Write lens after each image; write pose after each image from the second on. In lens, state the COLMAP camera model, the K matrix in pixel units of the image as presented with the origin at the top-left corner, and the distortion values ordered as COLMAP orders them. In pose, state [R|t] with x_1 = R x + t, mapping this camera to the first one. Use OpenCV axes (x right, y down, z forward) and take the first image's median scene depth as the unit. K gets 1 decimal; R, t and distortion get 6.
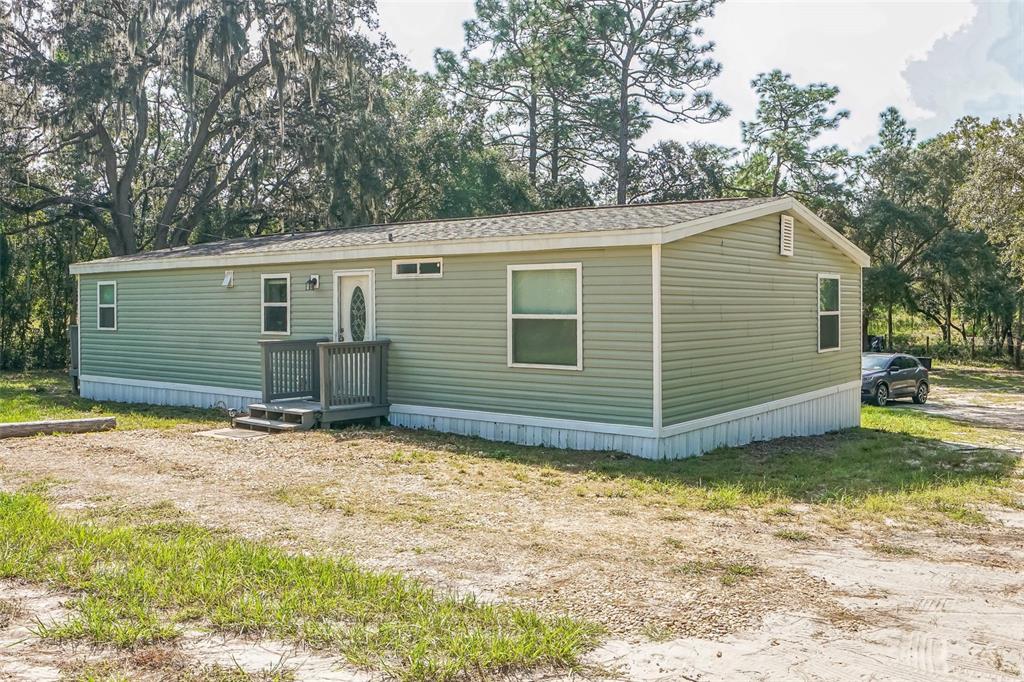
lens RADIAL K [[888.1, 0, 512.0], [0, 888.1, 341.0], [0, 0, 1]] dist [-0.080196, 0.029361]
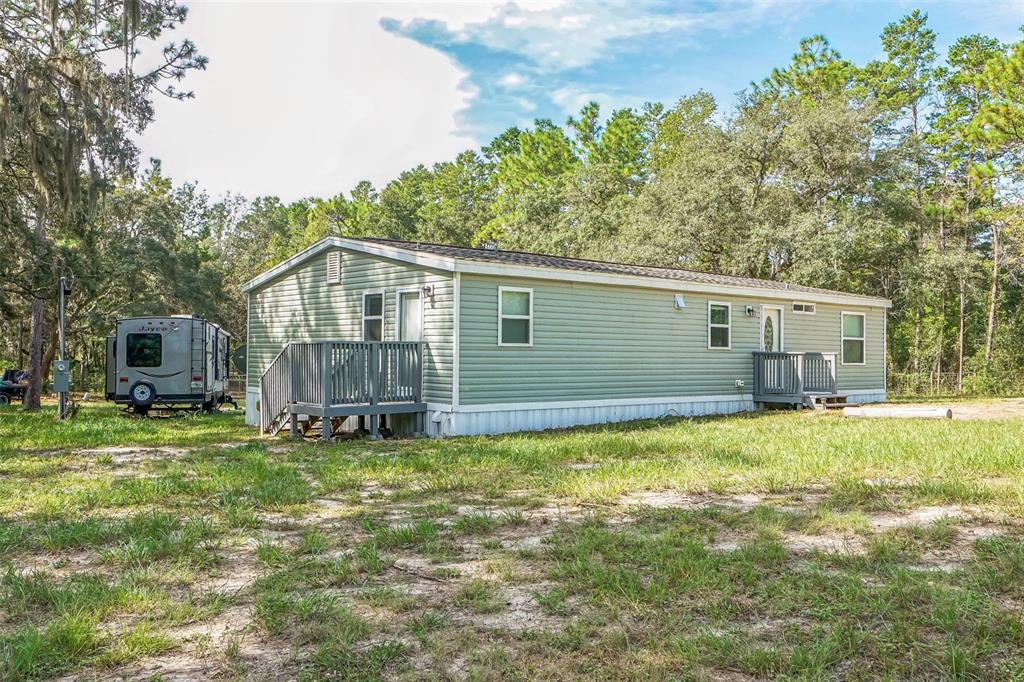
lens RADIAL K [[888.1, 0, 512.0], [0, 888.1, 341.0], [0, 0, 1]] dist [-0.080196, 0.029361]
pose [[0.218427, -0.006439, 0.975832, -1.745362], [0.003379, 0.999977, 0.005842, -0.030936], [-0.975847, 0.002021, 0.218444, 1.126230]]
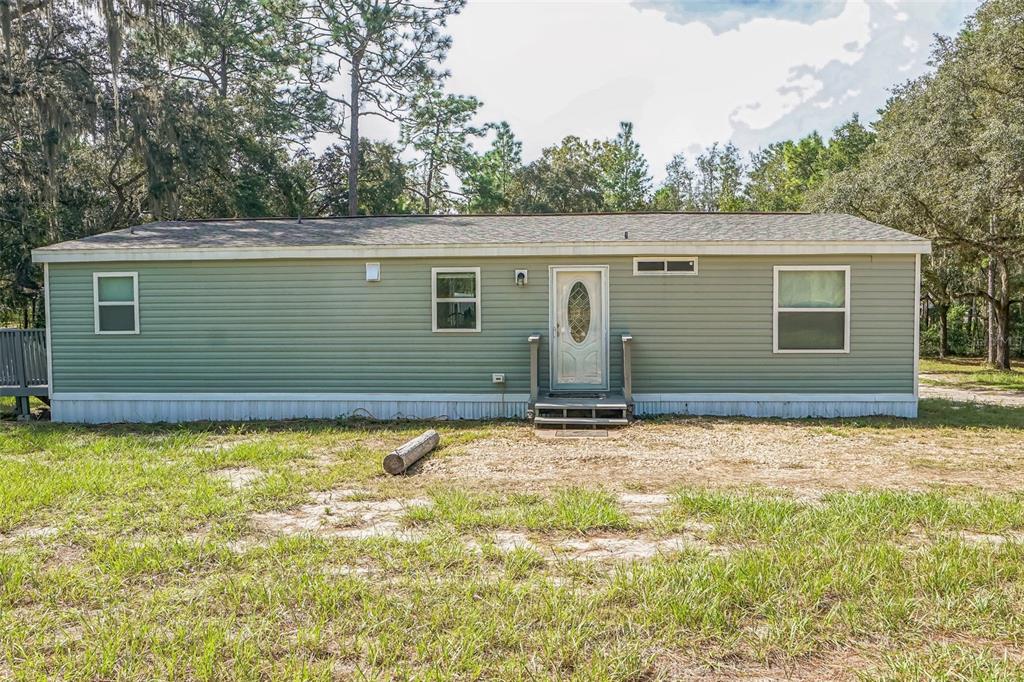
lens RADIAL K [[888.1, 0, 512.0], [0, 888.1, 341.0], [0, 0, 1]] dist [-0.080196, 0.029361]
pose [[0.831937, -0.030733, 0.554018, -0.825581], [0.026601, 0.999526, 0.015500, -0.012351], [-0.554232, 0.001842, 0.832360, 0.201979]]
